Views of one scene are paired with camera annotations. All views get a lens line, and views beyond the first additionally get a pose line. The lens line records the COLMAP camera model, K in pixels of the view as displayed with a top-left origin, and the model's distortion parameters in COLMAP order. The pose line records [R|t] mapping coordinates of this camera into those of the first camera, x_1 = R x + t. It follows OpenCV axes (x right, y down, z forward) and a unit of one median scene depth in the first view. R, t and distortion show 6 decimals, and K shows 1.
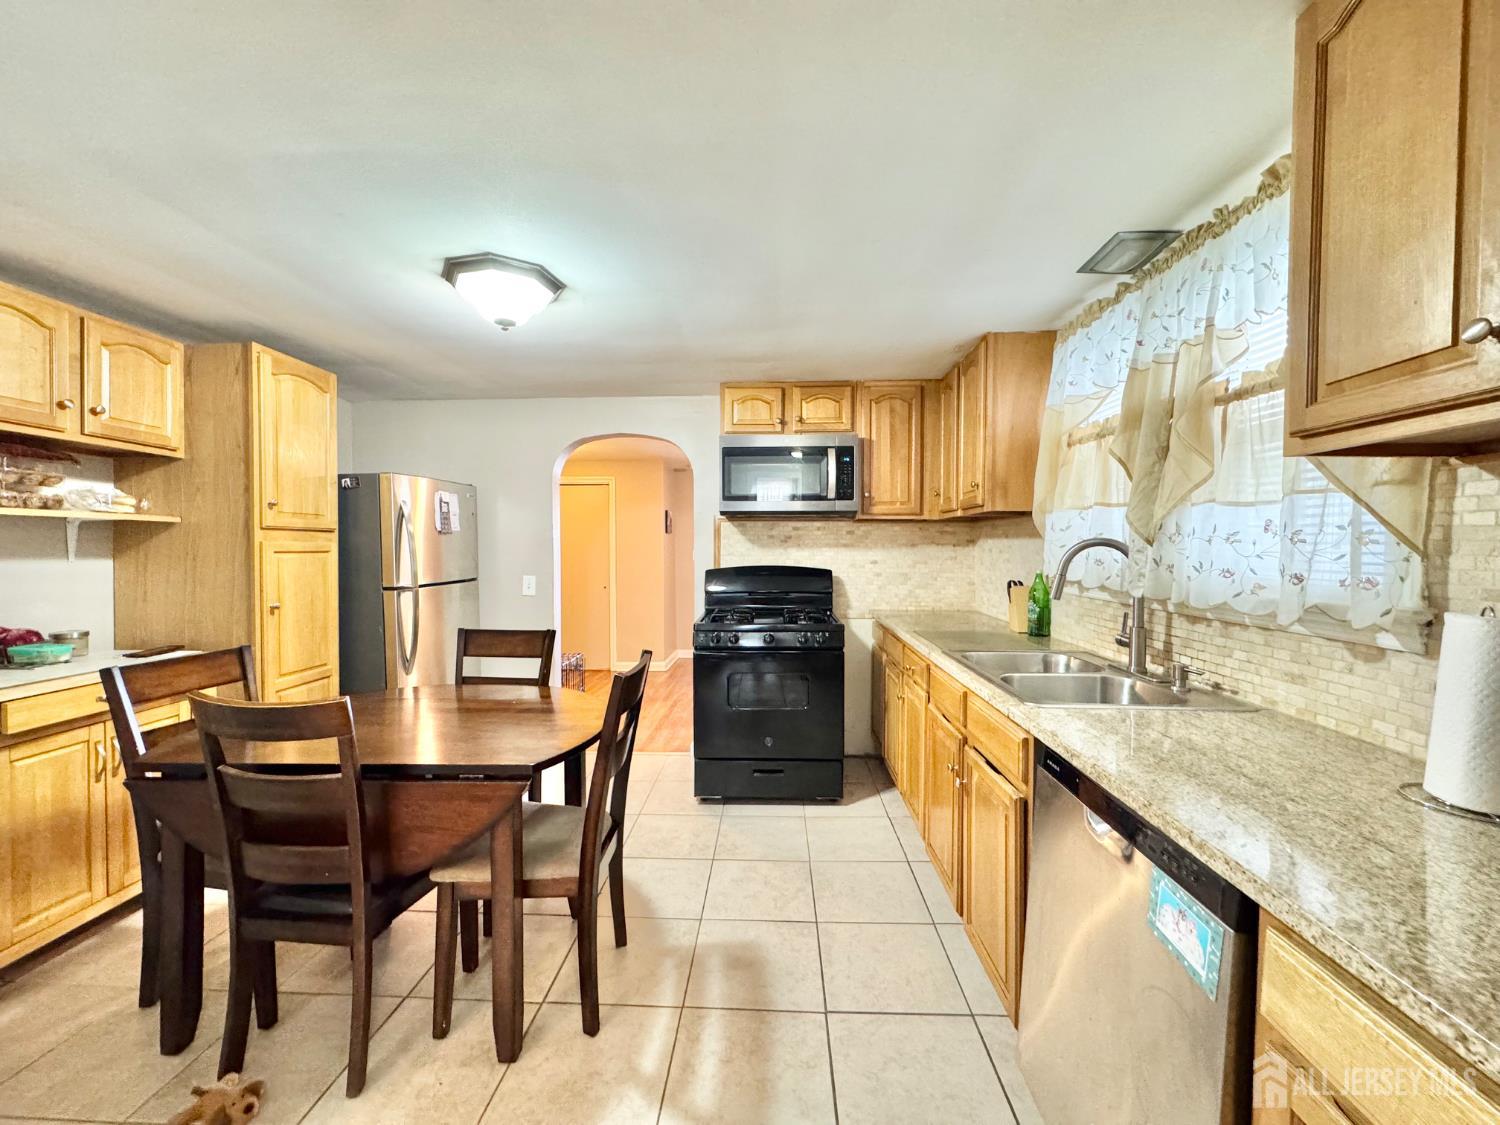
lens RADIAL K [[598.4, 0, 747.6], [0, 598.4, 561.7], [0, 0, 1]] dist [-0.003310, 0.000428]
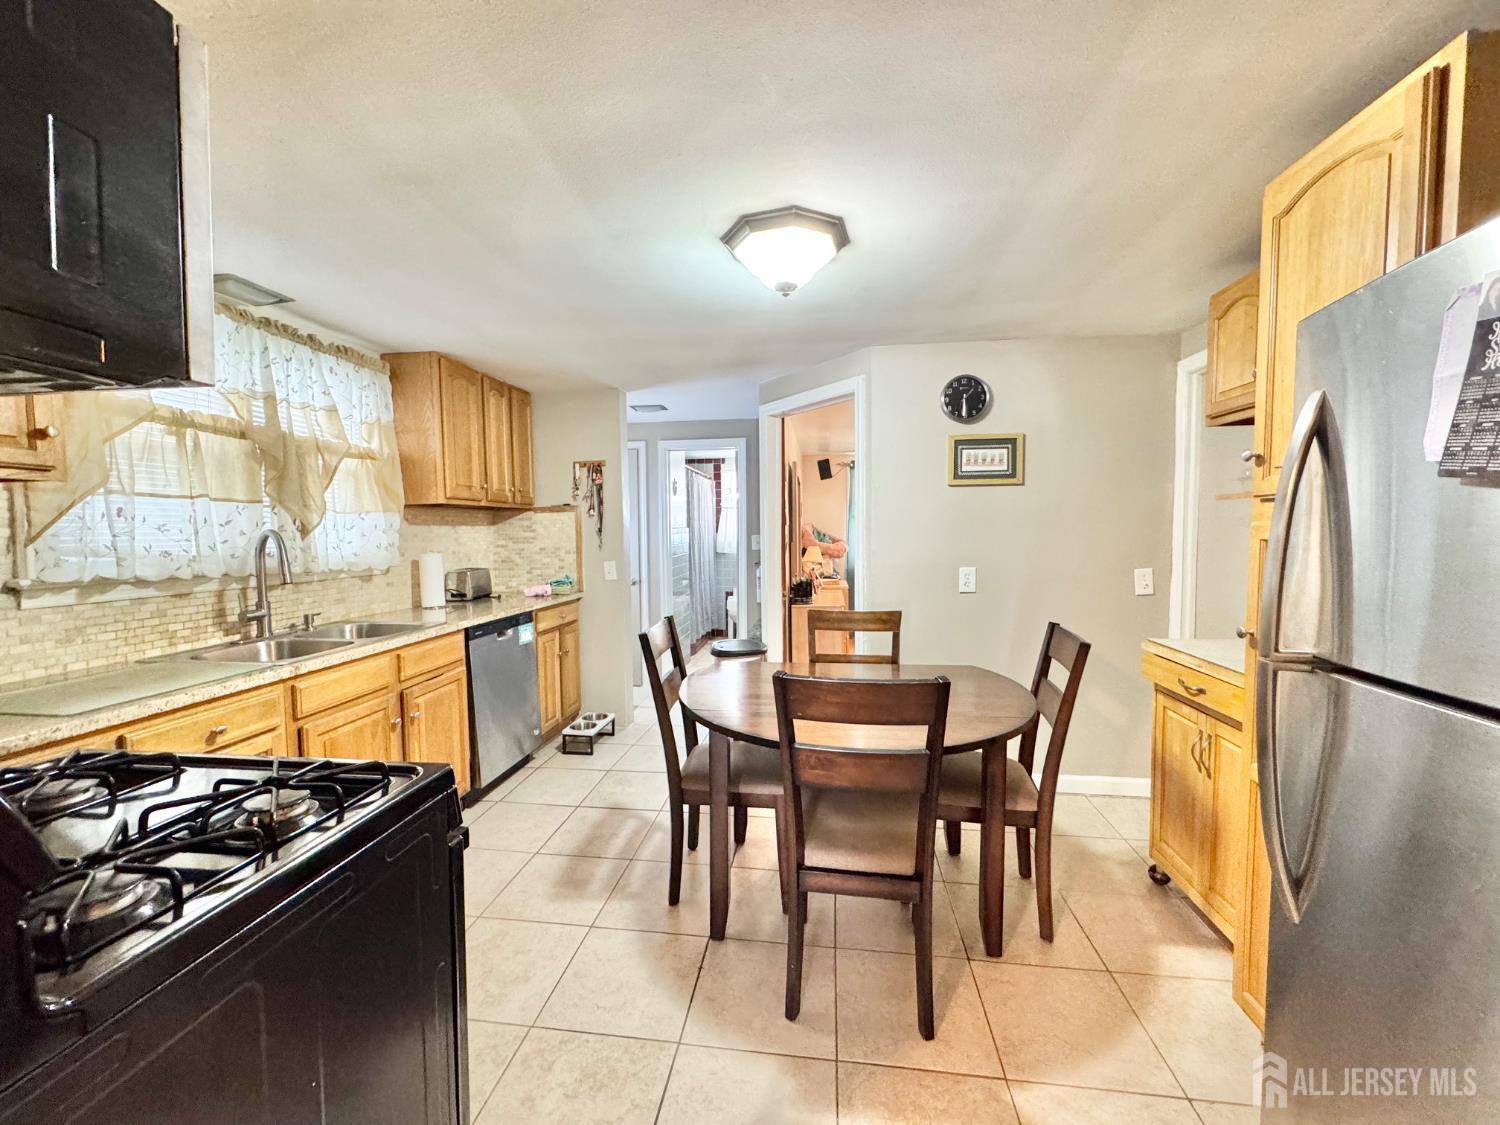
lens RADIAL K [[598.4, 0, 744.7], [0, 598.4, 558.4], [0, 0, 1]] dist [-0.003310, 0.000428]
pose [[-0.995482, 0.004568, 0.094841, -0.351948], [0.011675, 0.997151, 0.074519, -0.045453], [-0.094231, 0.075289, -0.992699, 1.599079]]
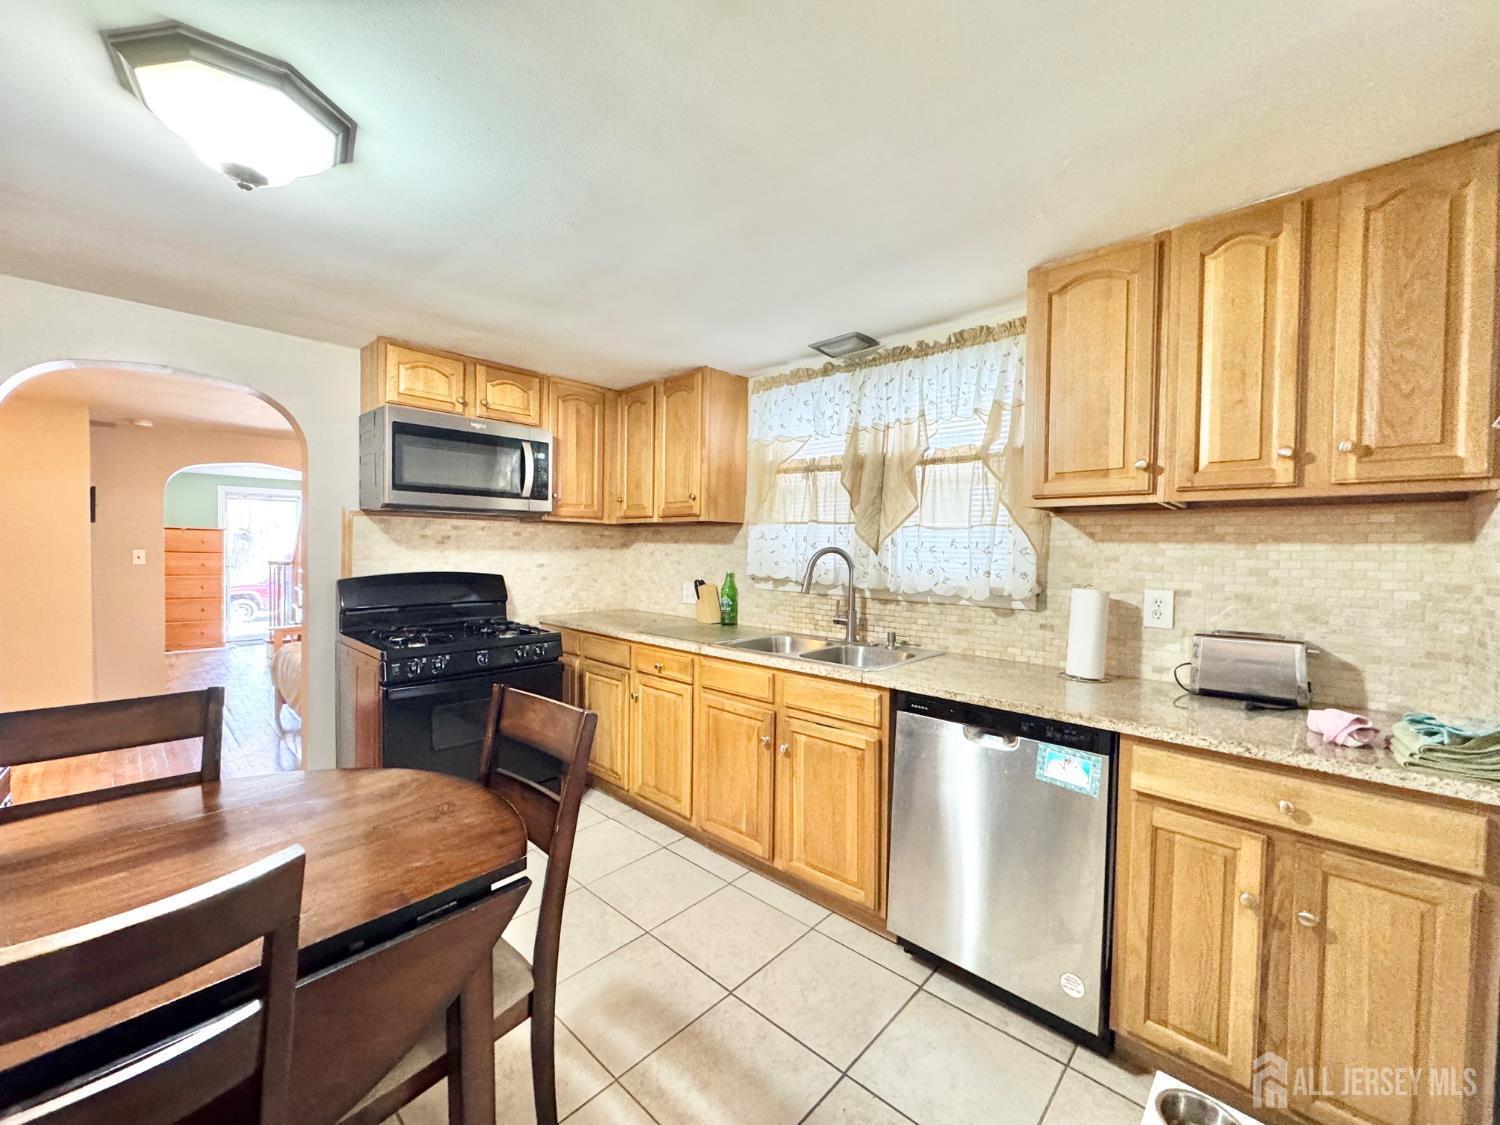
lens RADIAL K [[598.4, 0, 748.3], [0, 598.4, 562.8], [0, 0, 1]] dist [-0.003310, 0.000428]
pose [[0.646187, -0.012700, 0.763073, -0.445074], [0.009508, 0.999918, 0.008591, -0.012906], [-0.763119, 0.001704, 0.646255, 0.197595]]
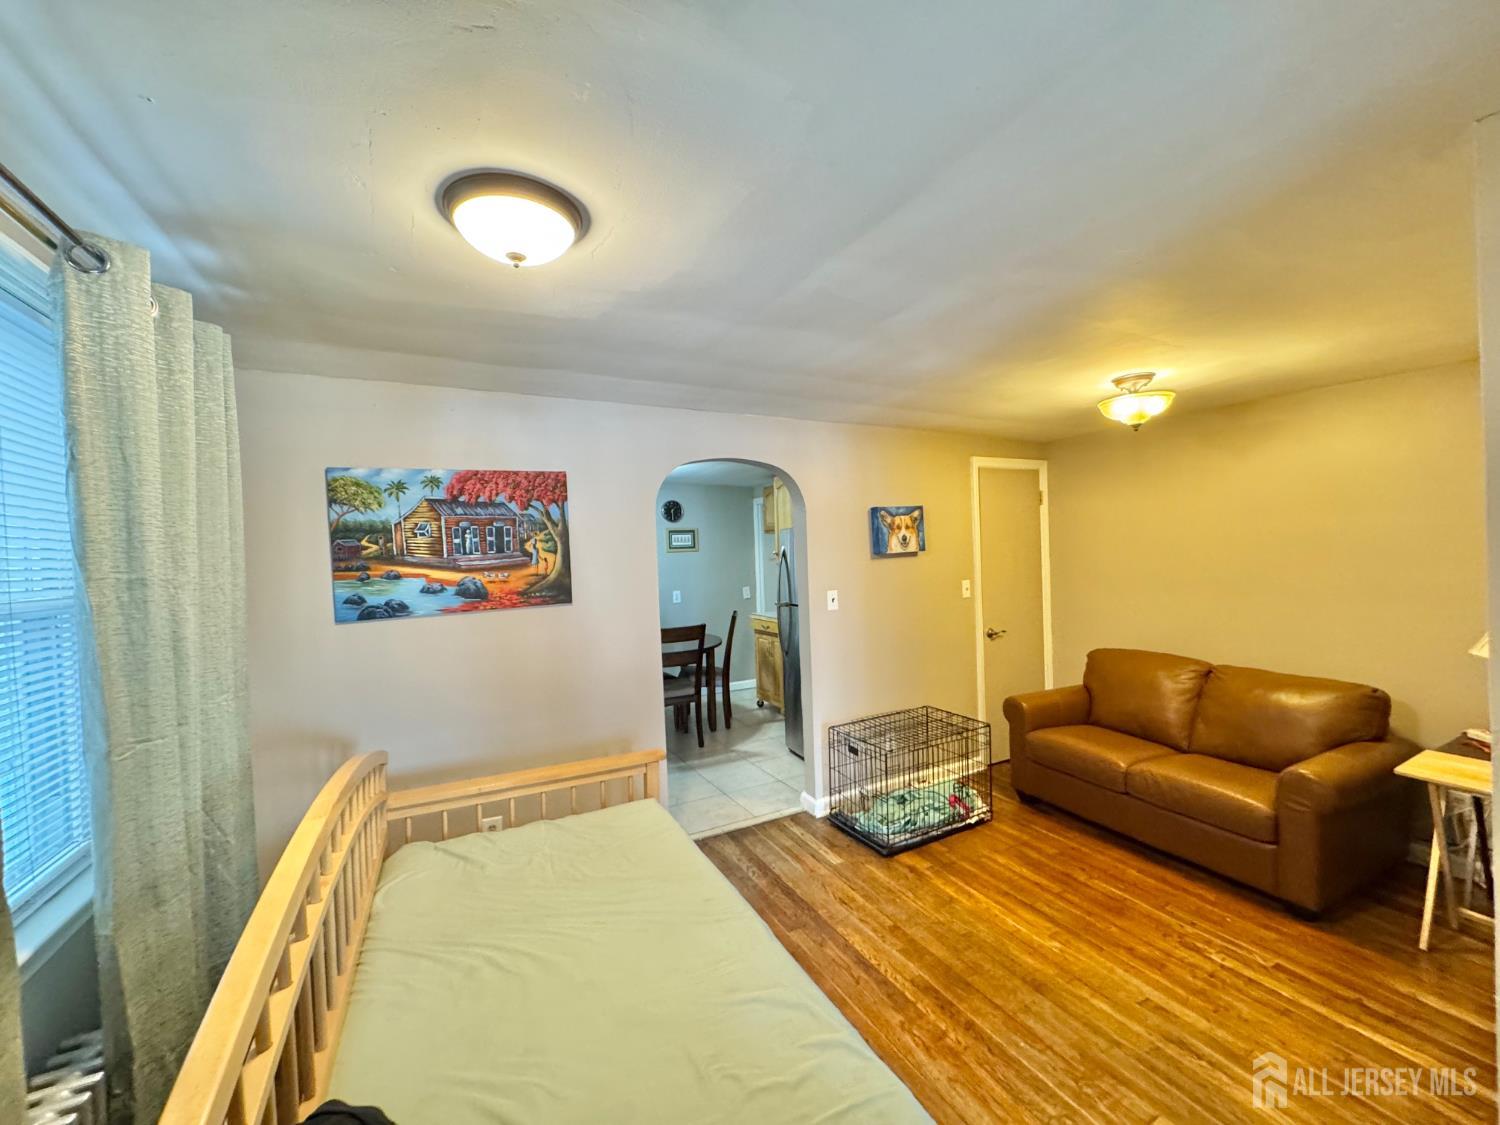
lens RADIAL K [[598.4, 0, 757.2], [0, 598.4, 561.5], [0, 0, 1]] dist [-0.003310, 0.000428]
pose [[-0.856503, 0.039765, -0.514608, 0.411540], [0.024177, 0.999024, 0.036956, -0.154854], [0.515576, 0.019212, -0.856629, 2.842310]]
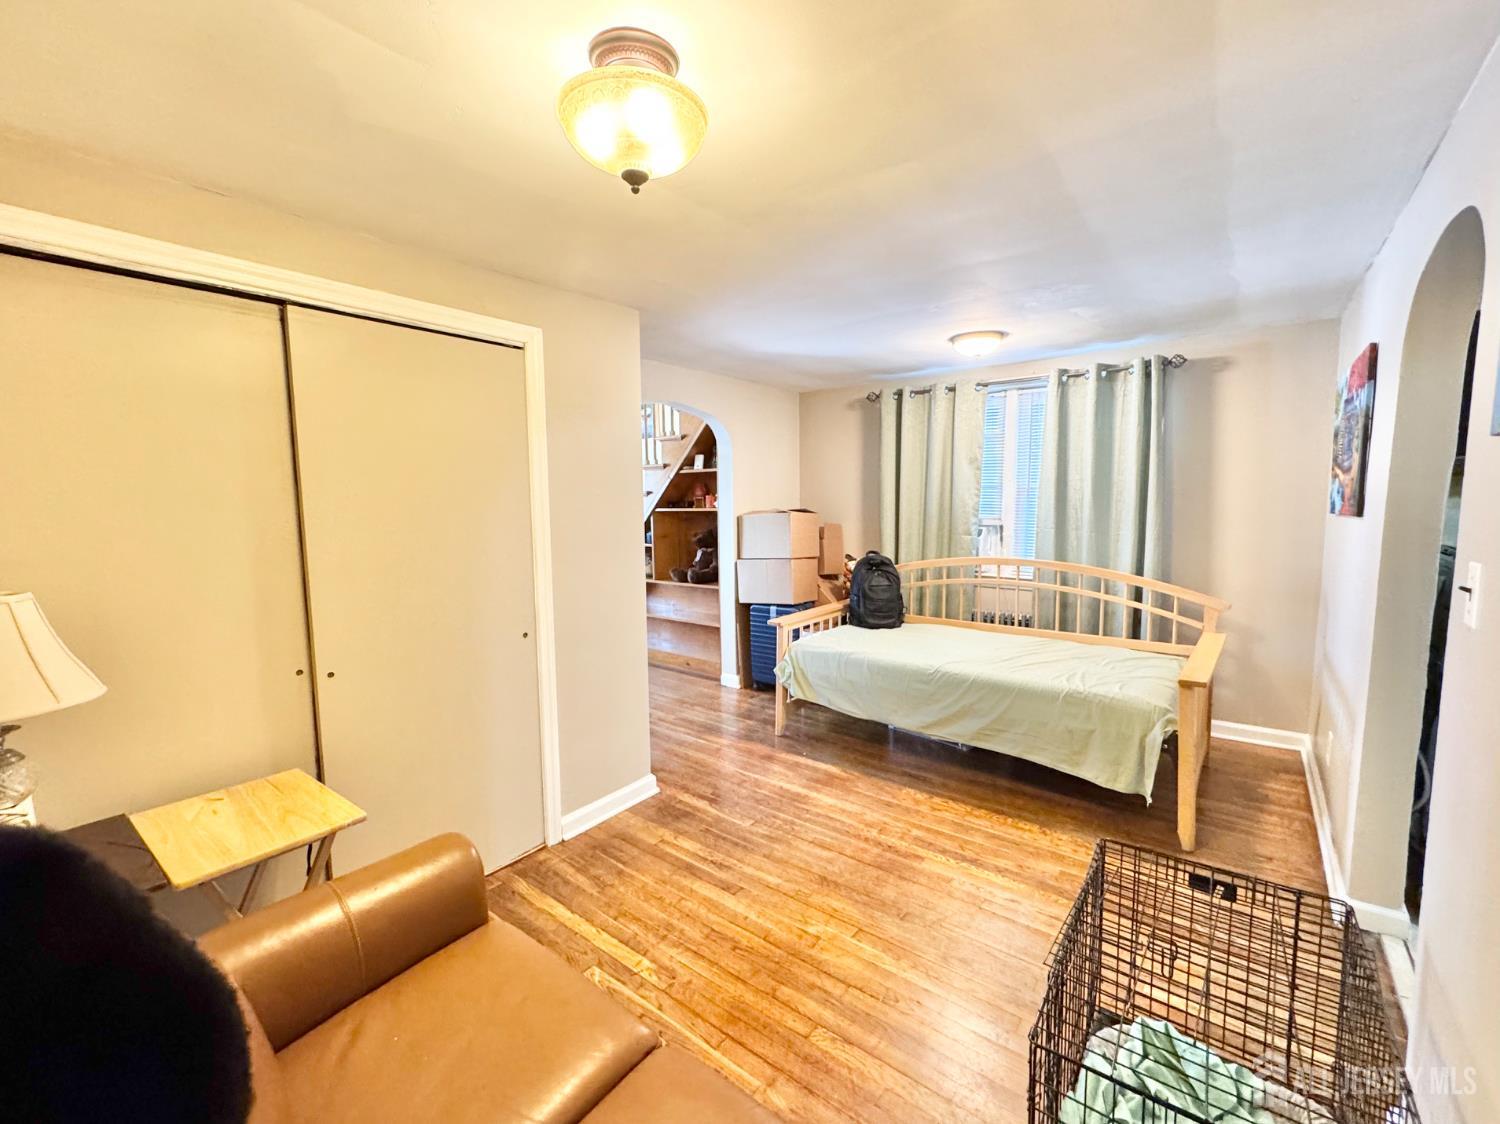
lens RADIAL K [[635.9, 0, 753.0], [0, 635.9, 559.9], [0, 0, 1]] dist [-0.001354, -0.000109]
pose [[0.580528, -0.084969, 0.809794, -1.254587], [0.031278, 0.996133, 0.082099, -0.081261], [-0.813639, -0.022332, 0.580941, 1.803098]]
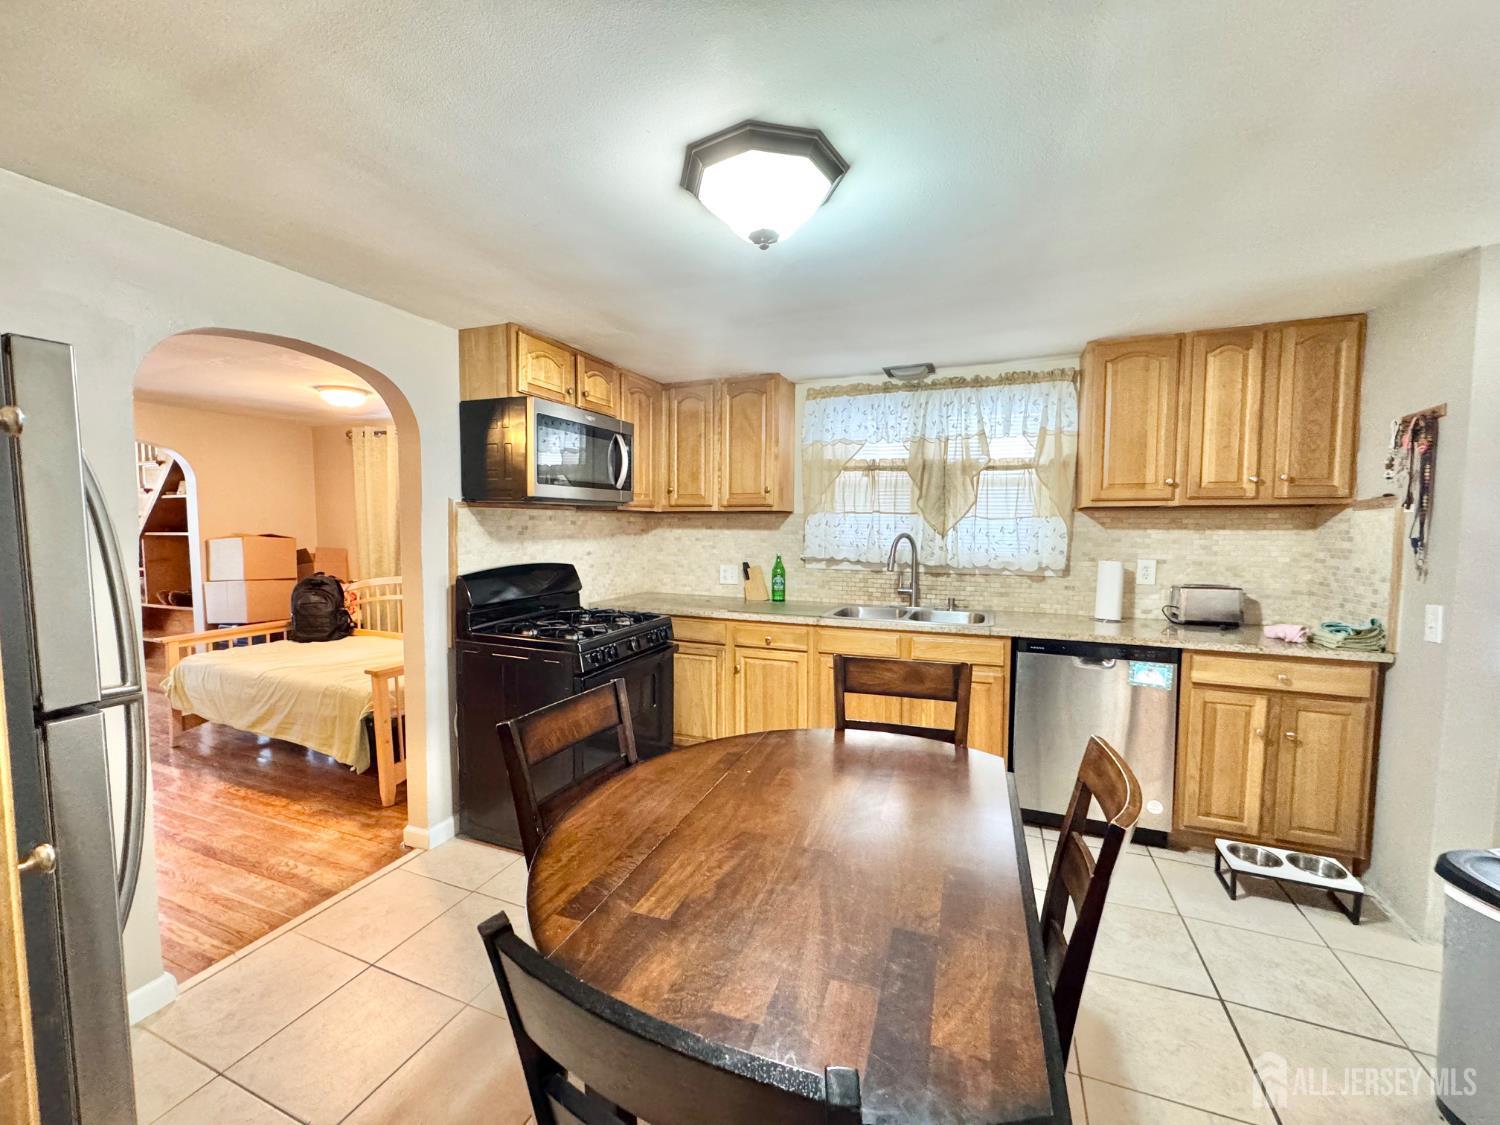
lens RADIAL K [[598.4, 0, 748.8], [0, 598.4, 563.5], [0, 0, 1]] dist [-0.003310, 0.000428]
pose [[0.329751, -0.064461, 0.941865, -0.902901], [0.024874, 0.997913, 0.059588, -0.050385], [-0.943740, 0.003779, 0.330666, 0.652322]]
